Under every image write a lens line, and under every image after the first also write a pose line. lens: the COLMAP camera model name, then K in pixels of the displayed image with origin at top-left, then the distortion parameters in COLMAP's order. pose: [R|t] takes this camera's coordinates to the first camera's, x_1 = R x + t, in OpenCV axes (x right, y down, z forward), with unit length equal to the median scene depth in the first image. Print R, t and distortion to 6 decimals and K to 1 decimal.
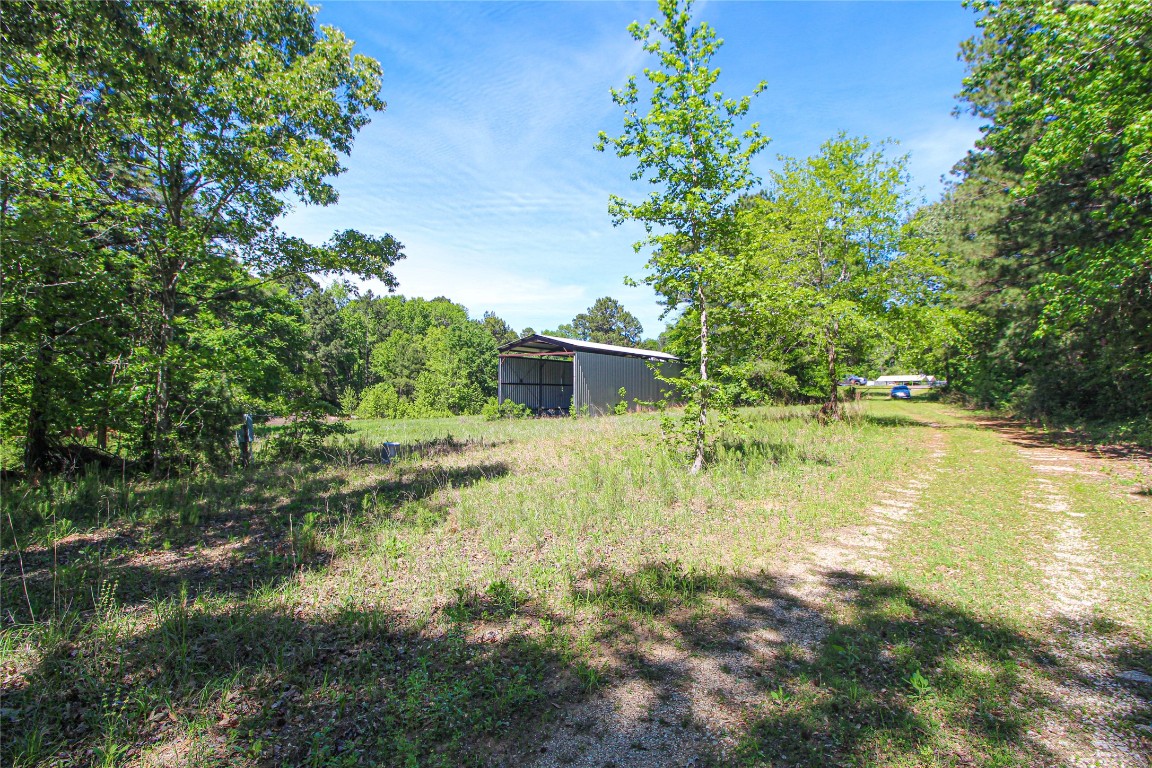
lens RADIAL K [[507.4, 0, 594.5], [0, 507.4, 383.0], [0, 0, 1]] dist [-0.046336, 0.000302]
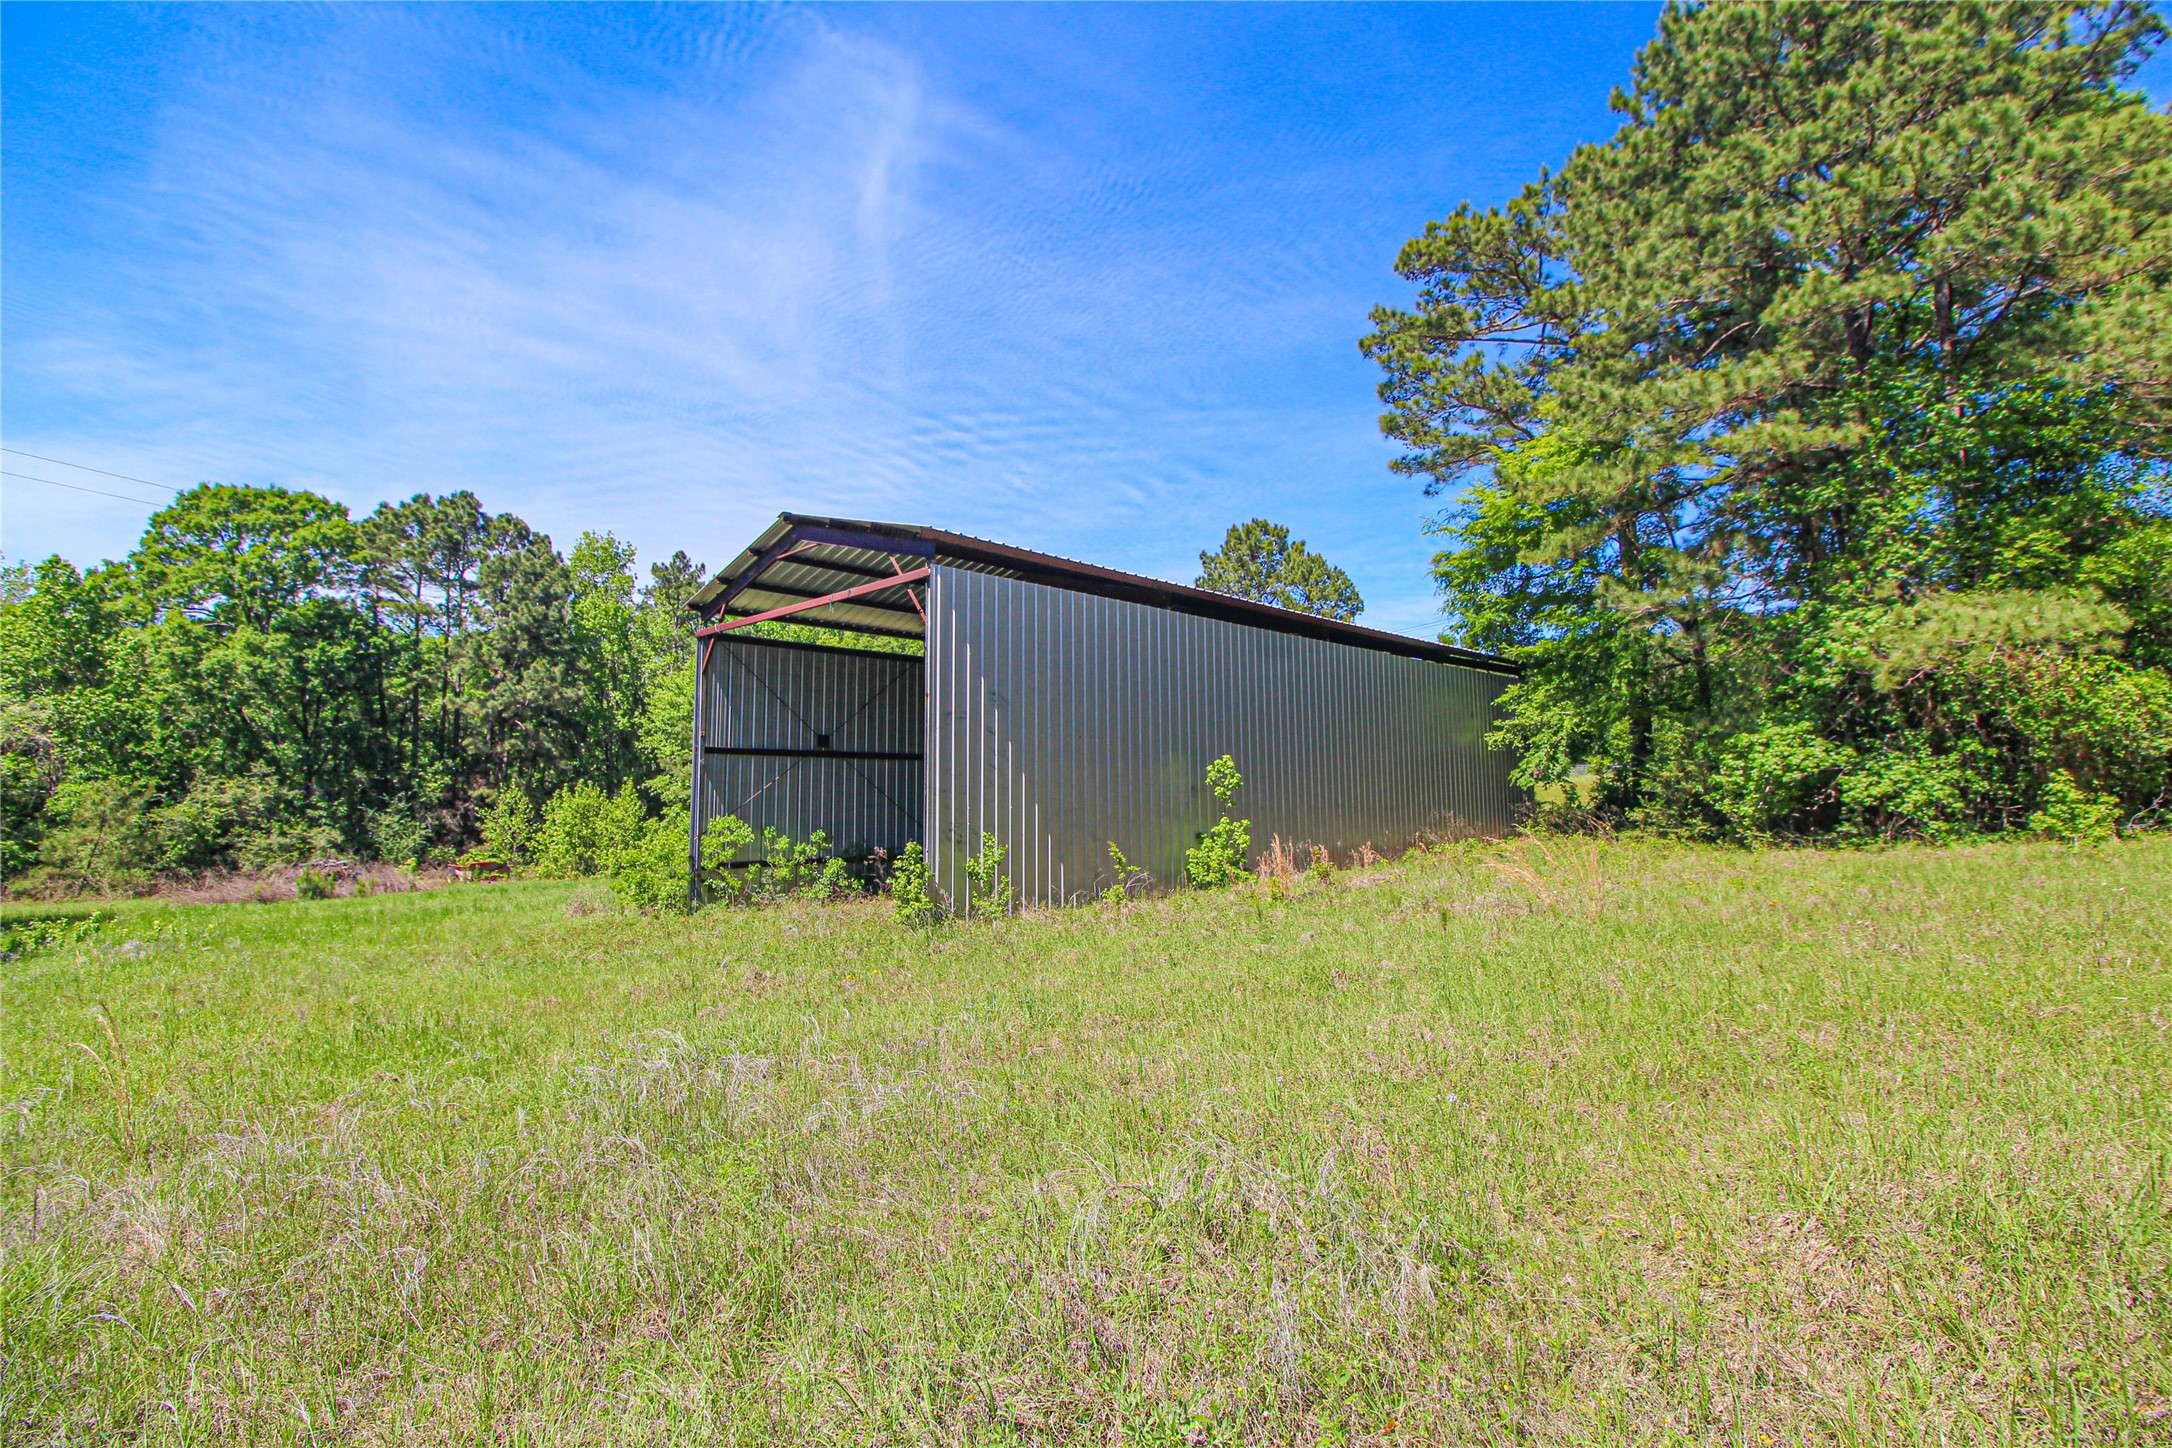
lens RADIAL K [[956.6, 0, 1120.8], [0, 956.6, 722.0], [0, 0, 1]] dist [-0.046336, 0.000302]
pose [[0.982020, -0.026851, -0.186858, 0.086857], [0.014285, 0.997564, -0.068273, 0.020824], [0.188236, 0.064376, 0.980012, 0.580070]]
